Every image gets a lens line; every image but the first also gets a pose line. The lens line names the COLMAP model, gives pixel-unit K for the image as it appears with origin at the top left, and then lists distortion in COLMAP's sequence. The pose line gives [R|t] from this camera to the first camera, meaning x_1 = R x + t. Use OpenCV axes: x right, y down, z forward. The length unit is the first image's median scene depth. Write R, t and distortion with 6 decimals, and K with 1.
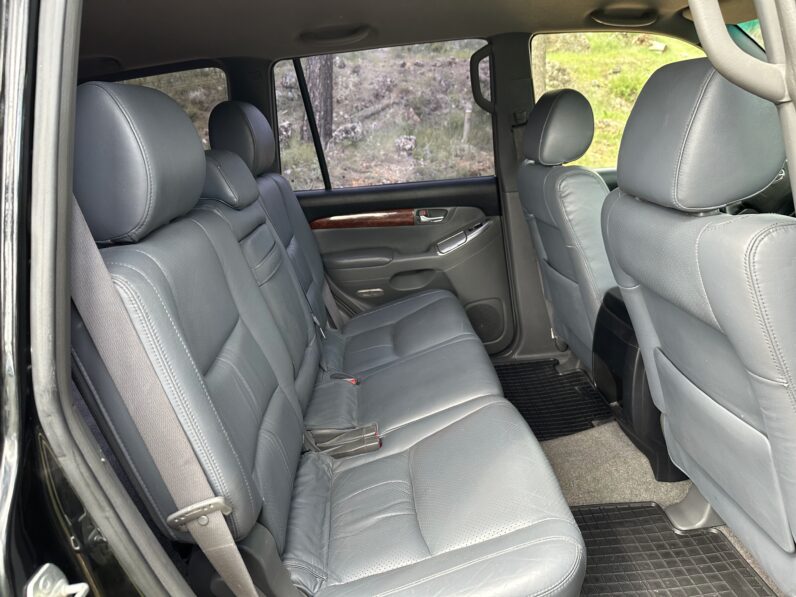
lens RADIAL K [[554.8, 0, 397.8], [0, 554.8, 292.5], [0, 0, 1]] dist [0.058116, -0.100219]
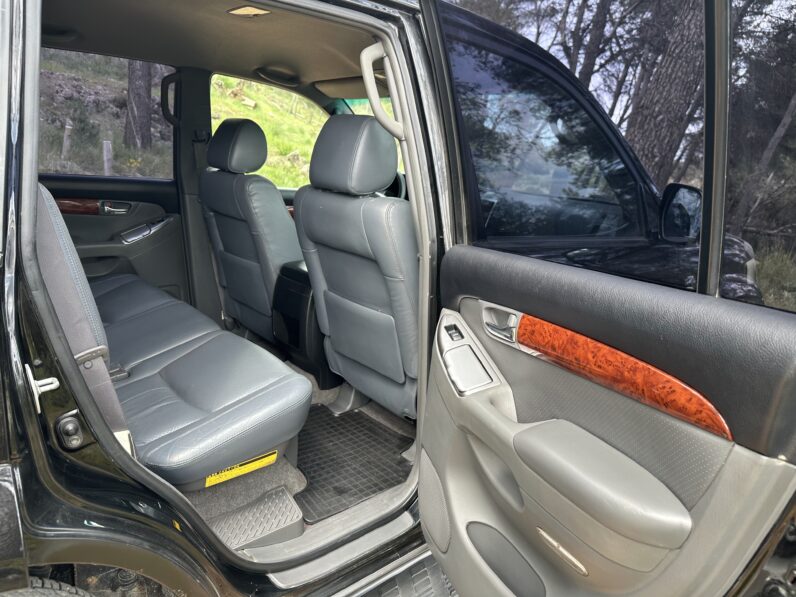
lens RADIAL K [[554.8, 0, 397.8], [0, 554.8, 292.5], [0, 0, 1]] dist [0.058116, -0.100219]
pose [[0.770169, 0.003127, 0.637832, -0.282806], [0.041177, 0.997658, -0.054612, 0.147338], [-0.636509, 0.068324, 0.768237, -0.251975]]
